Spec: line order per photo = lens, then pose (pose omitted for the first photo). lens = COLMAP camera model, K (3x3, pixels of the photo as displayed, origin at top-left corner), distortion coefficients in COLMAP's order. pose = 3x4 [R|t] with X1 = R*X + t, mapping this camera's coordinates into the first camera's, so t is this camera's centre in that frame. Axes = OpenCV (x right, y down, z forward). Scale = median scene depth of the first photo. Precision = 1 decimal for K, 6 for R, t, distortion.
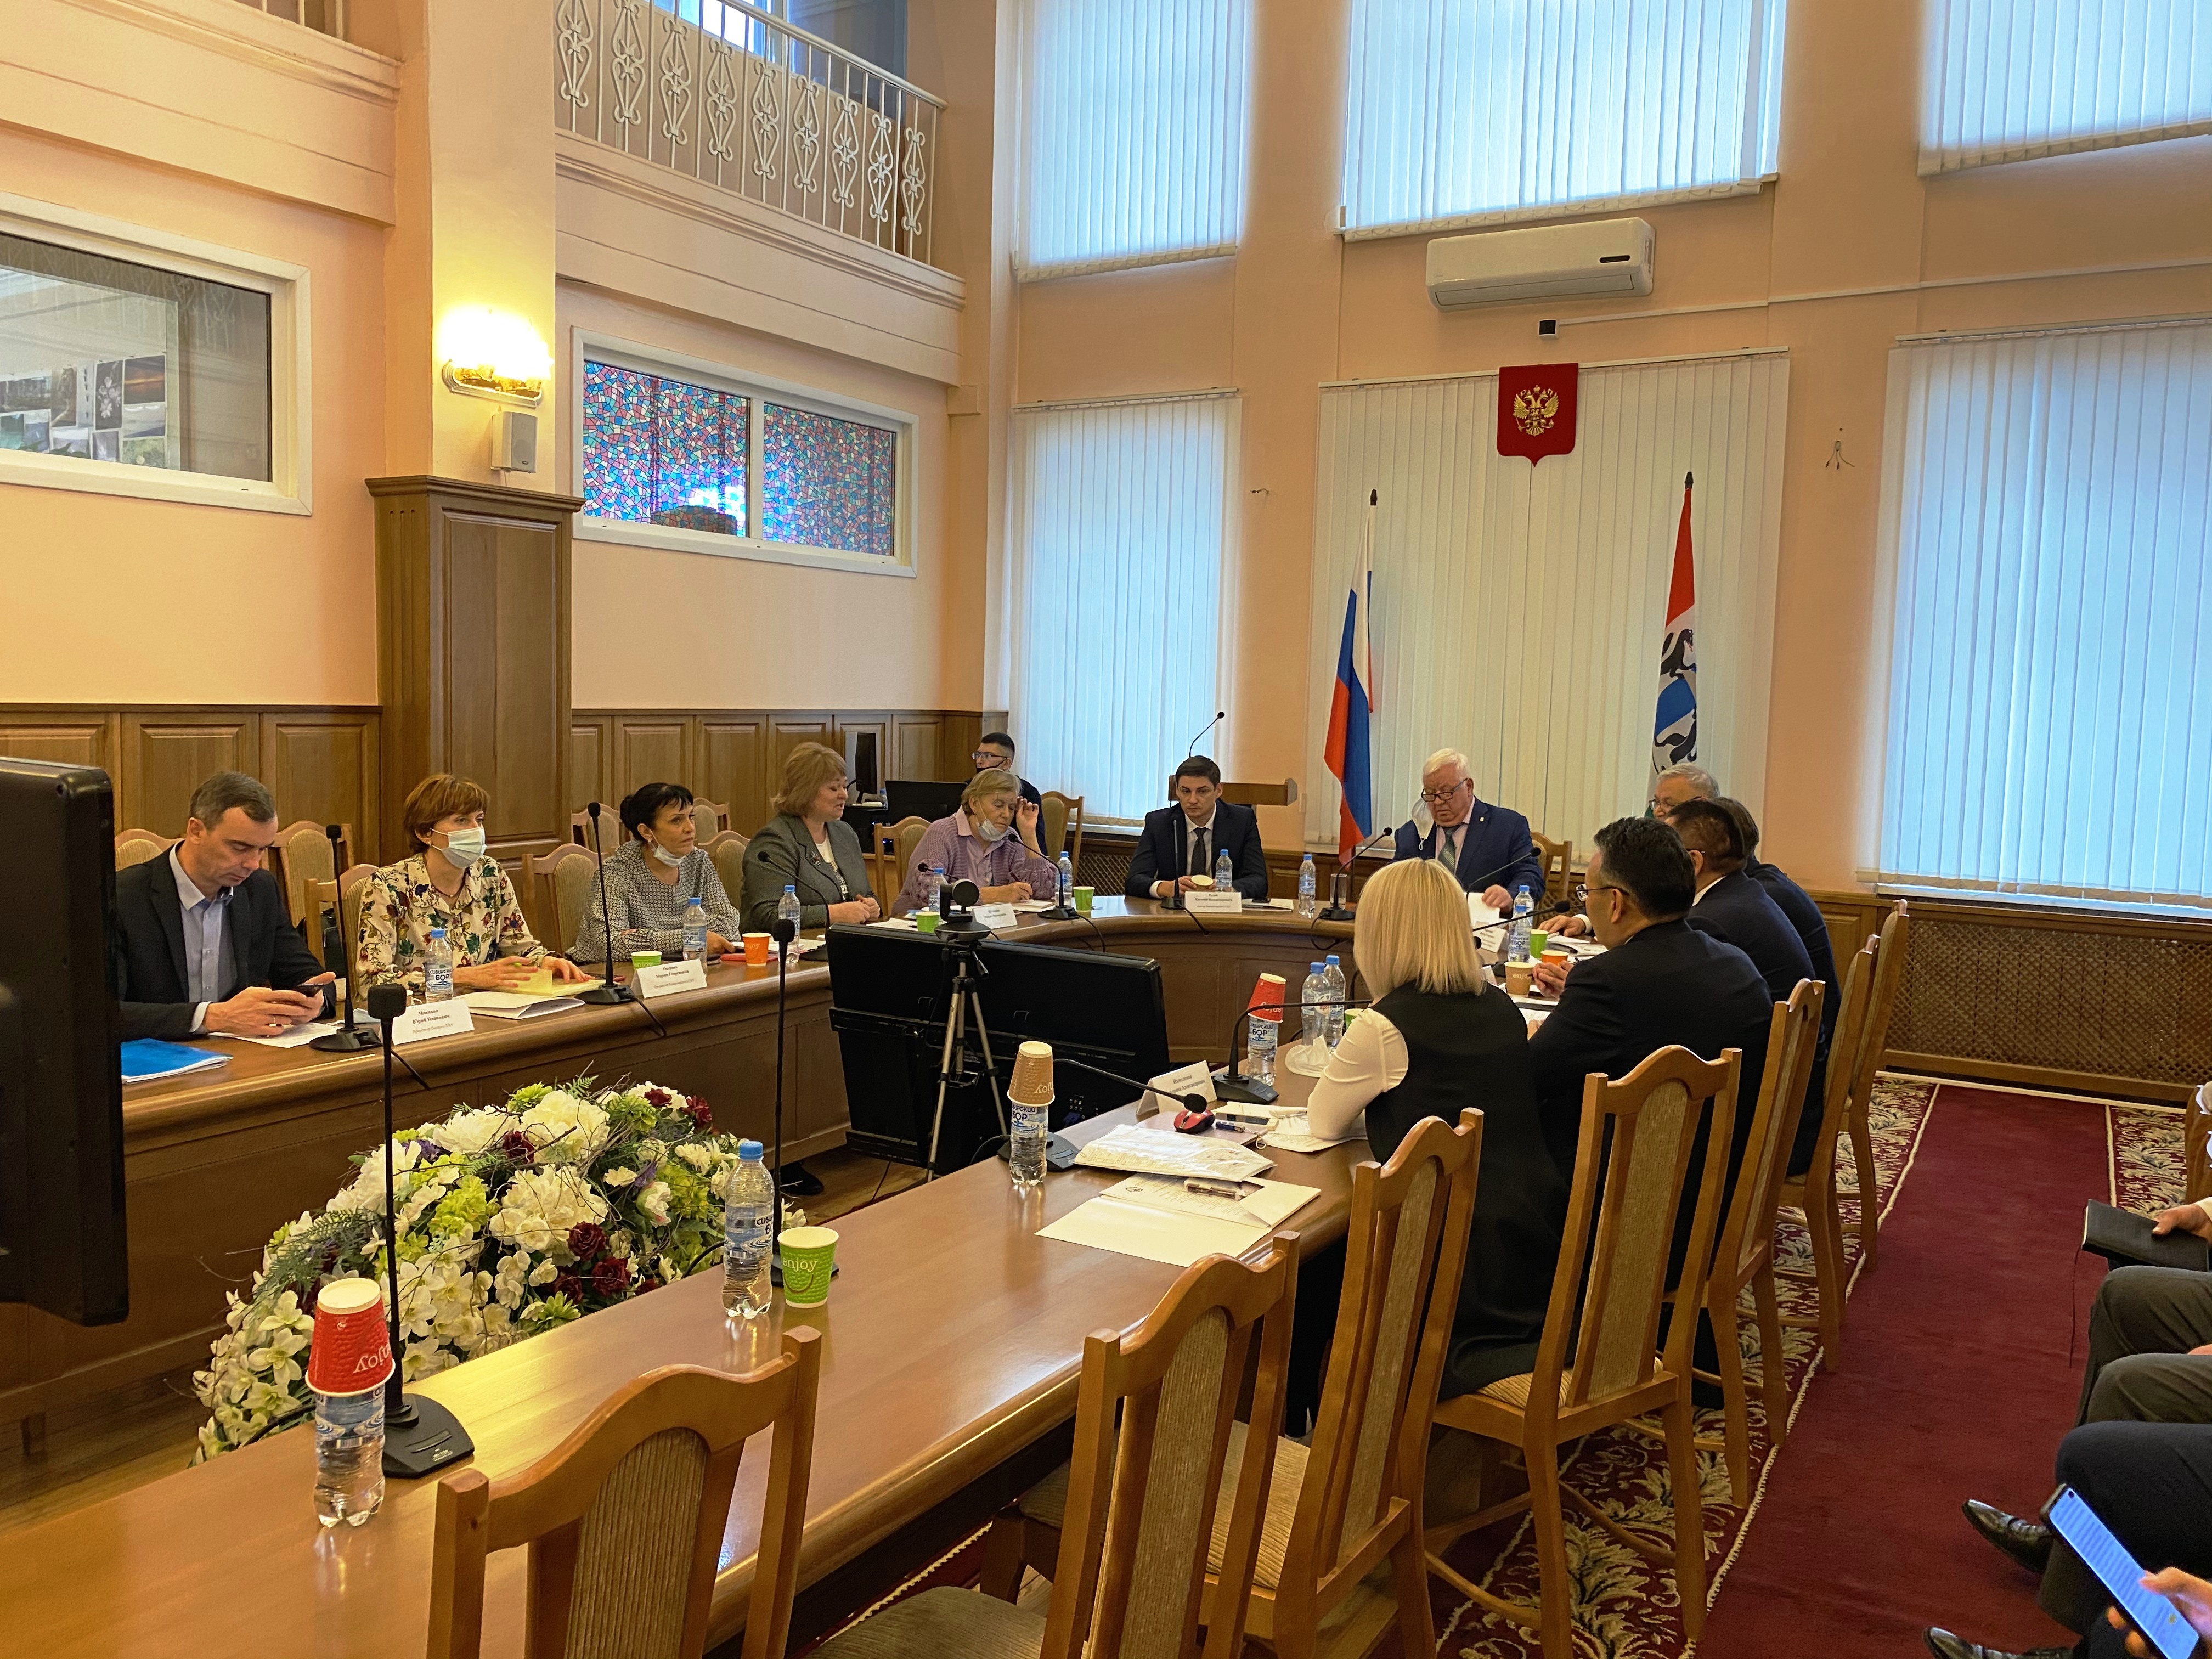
lens RADIAL K [[1698.6, 0, 1109.3], [0, 1698.6, 827.6], [0, 0, 1]] dist [0.014805, -0.008222]
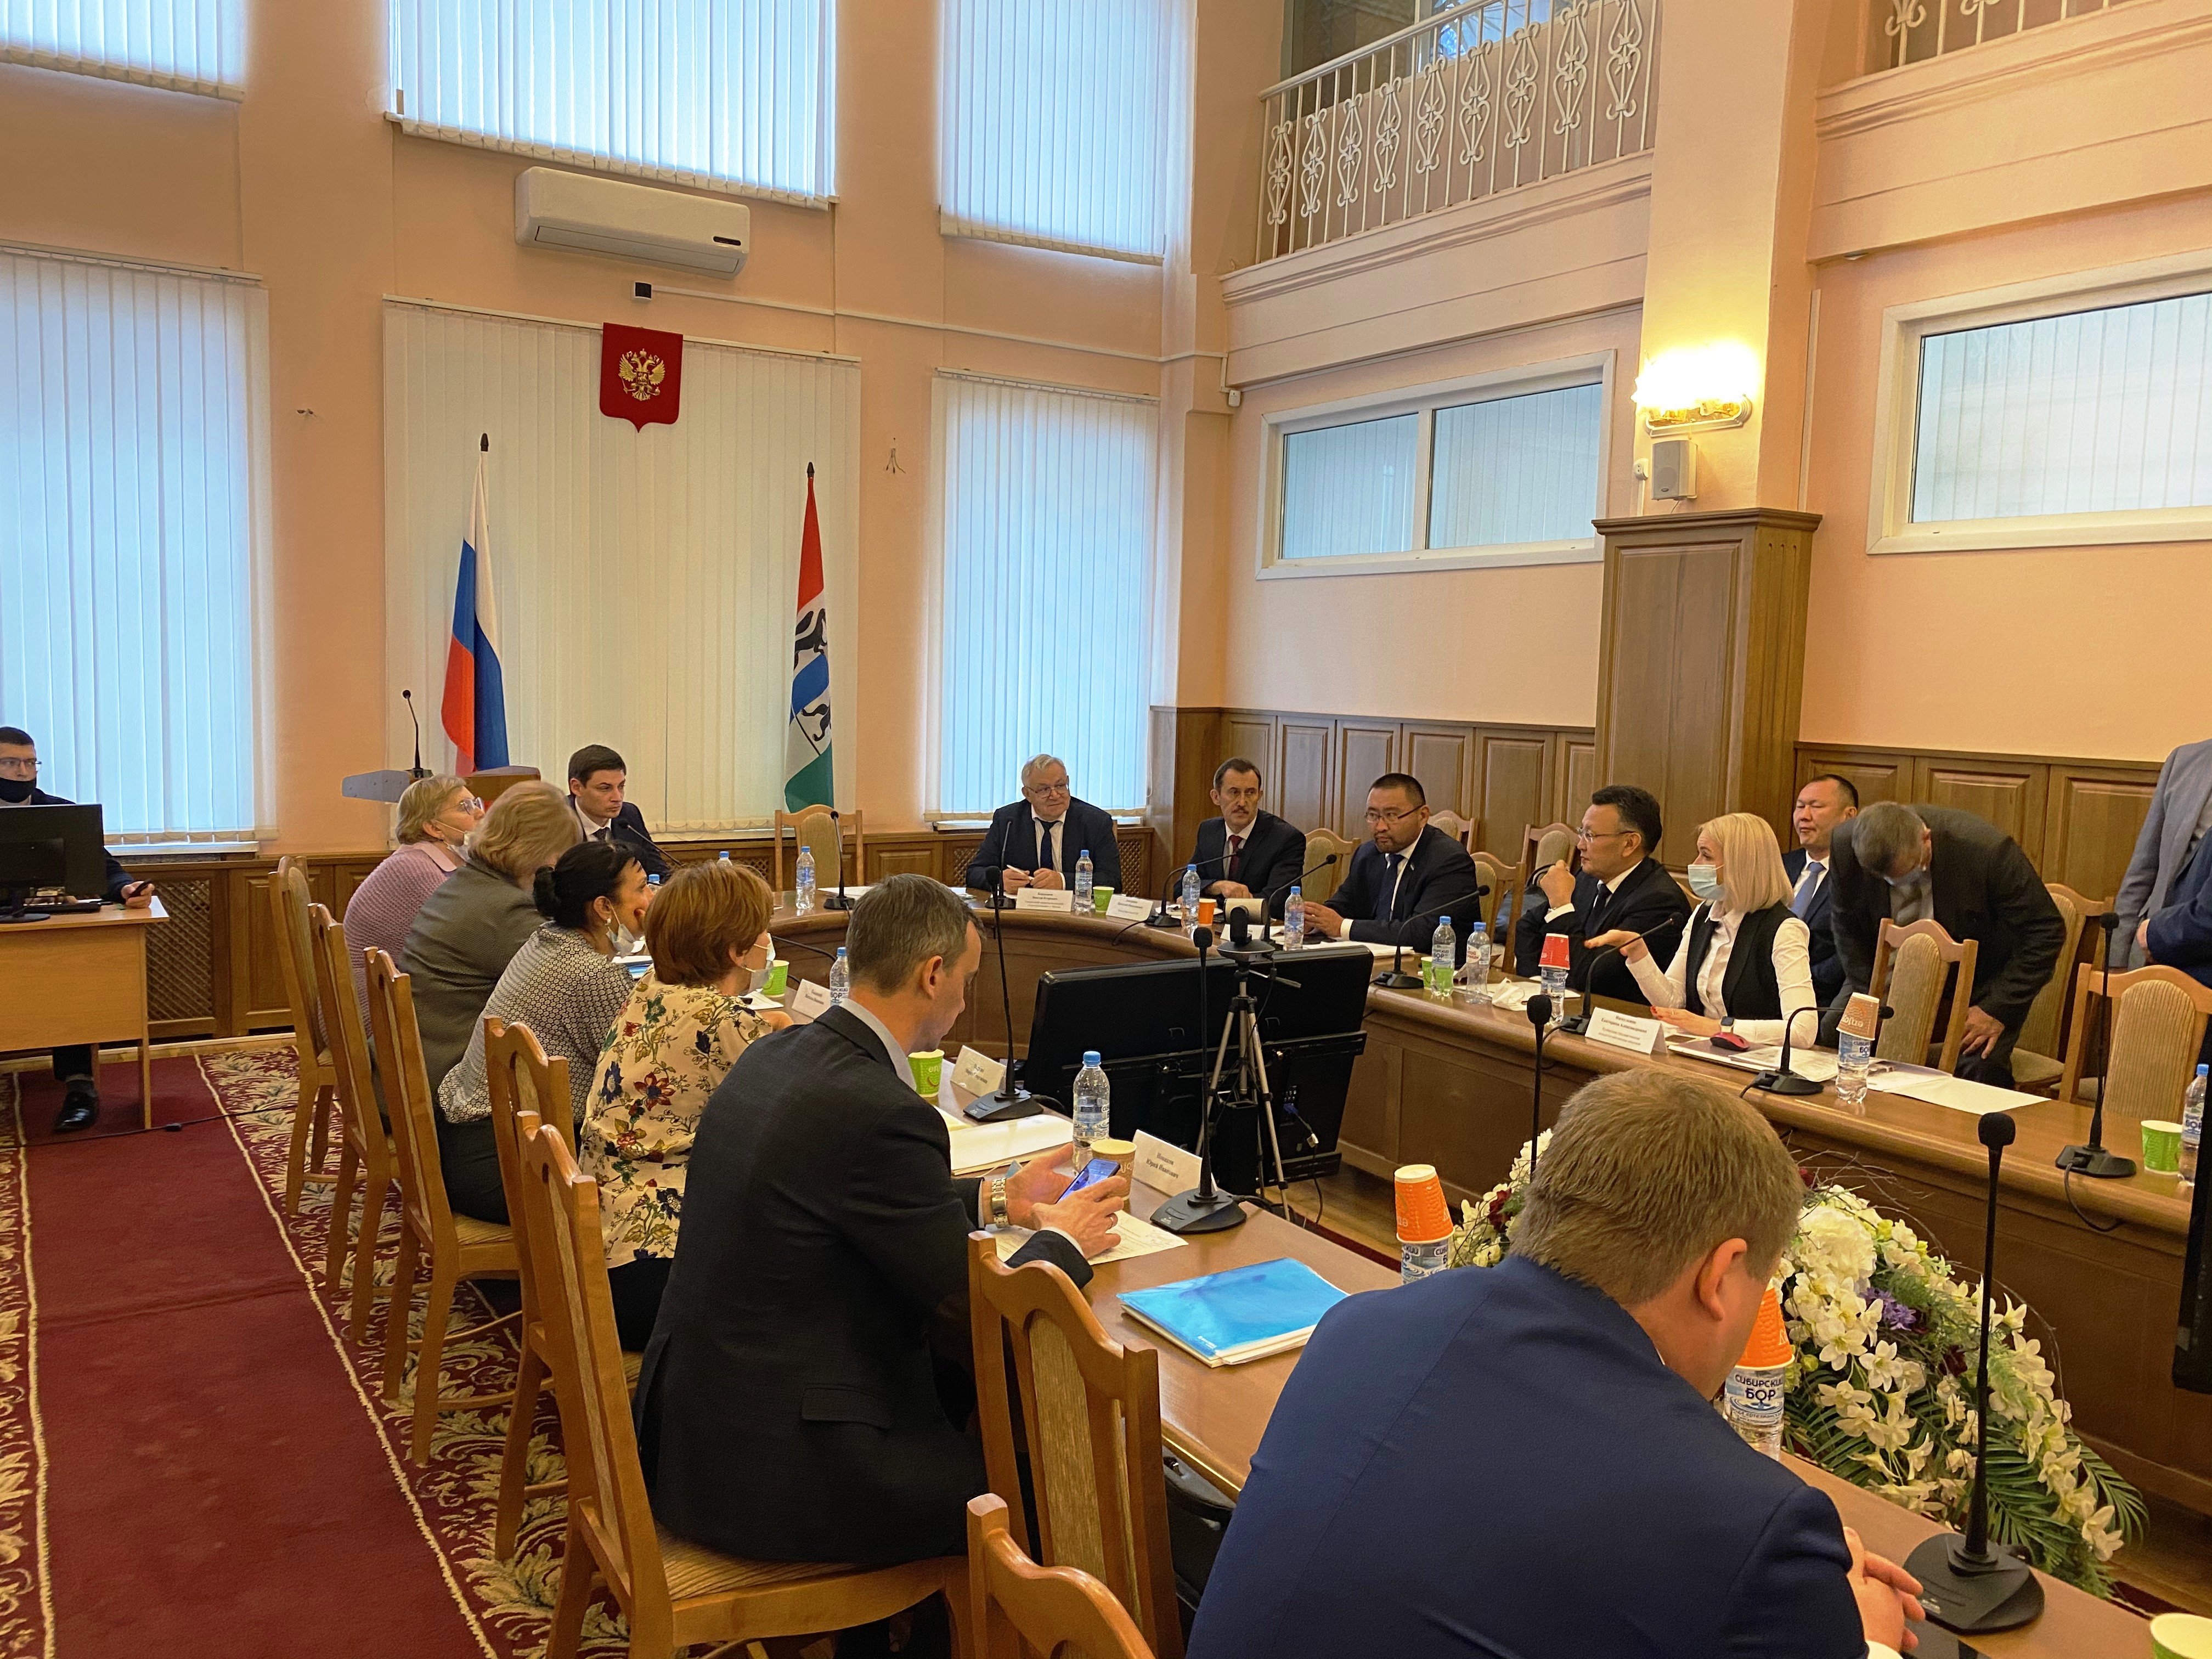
lens RADIAL K [[1698.6, 0, 1117.9], [0, 1698.6, 835.5], [0, 0, 1]] dist [0.014805, -0.008222]
pose [[0.462822, -0.093200, 0.881538, -0.508592], [0.057115, 0.995527, 0.075265, -0.040268], [-0.884609, 0.015515, 0.466075, 0.308626]]
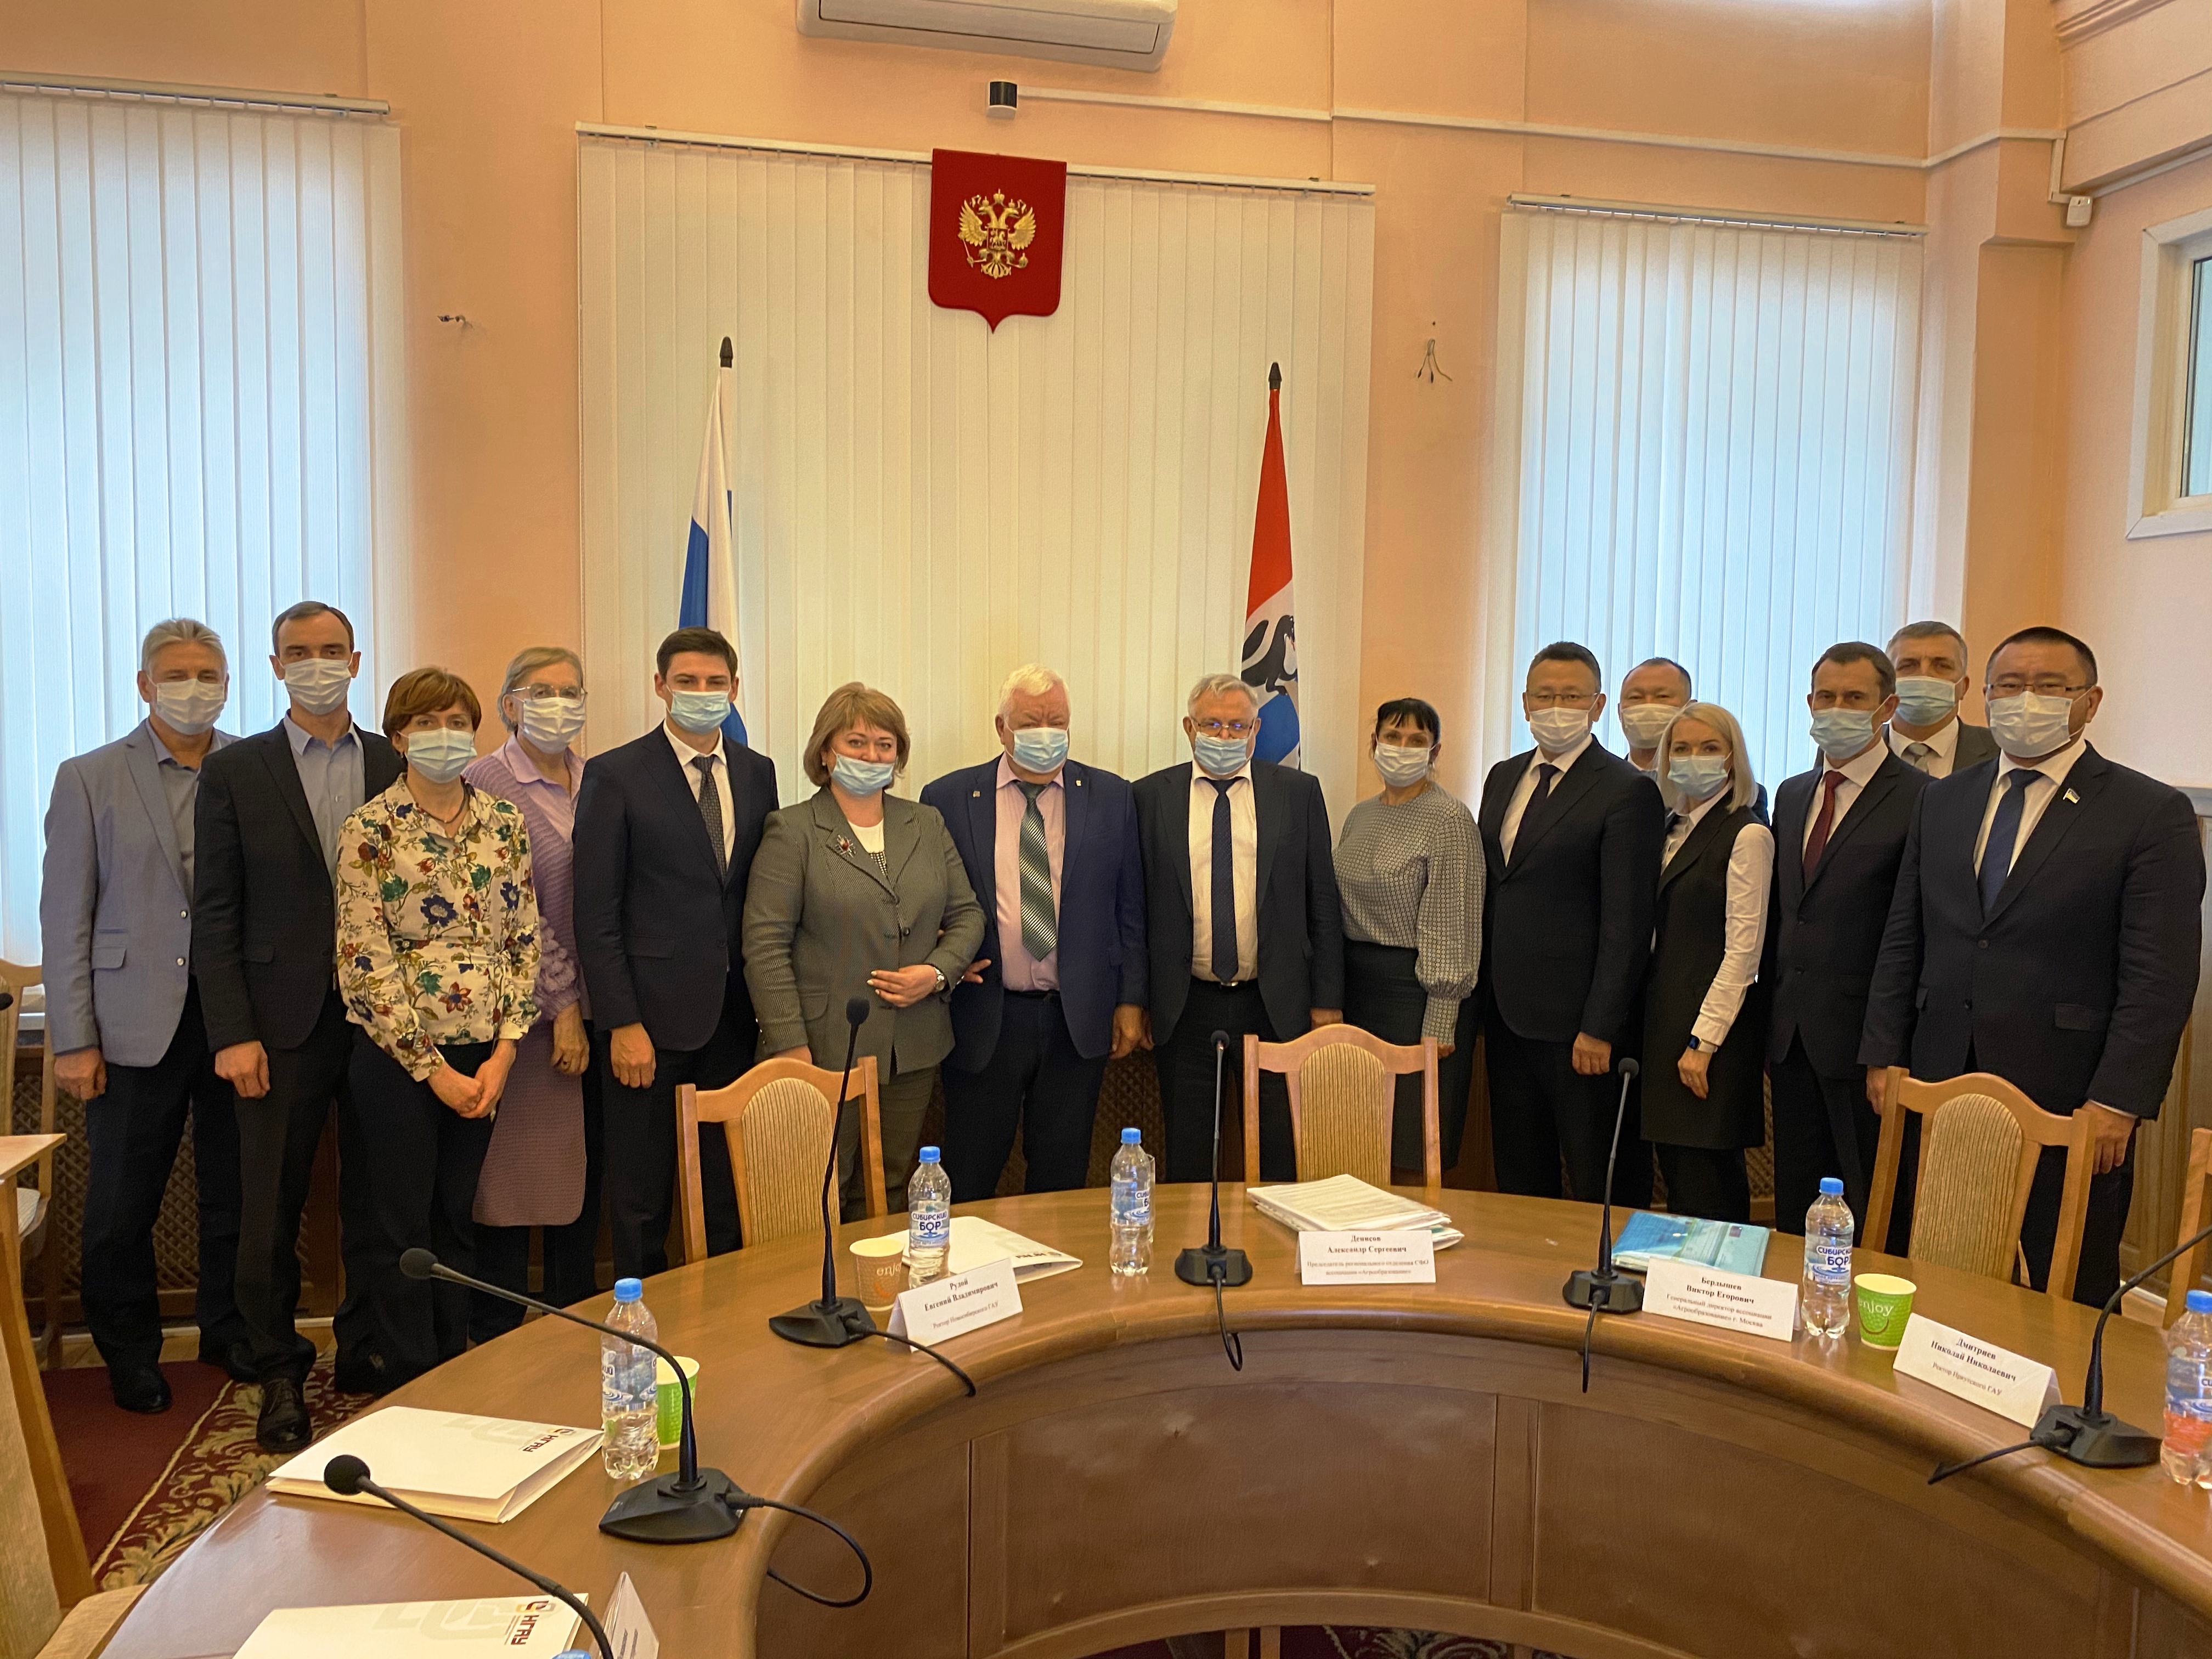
lens RADIAL K [[1698.6, 0, 1090.7], [0, 1698.6, 826.6], [0, 0, 1]] dist [0.014805, -0.008222]
pose [[0.754328, -0.057413, 0.653982, -0.118172], [0.058362, 0.998089, 0.020305, -0.052498], [-0.653898, 0.022851, 0.756237, 0.543919]]
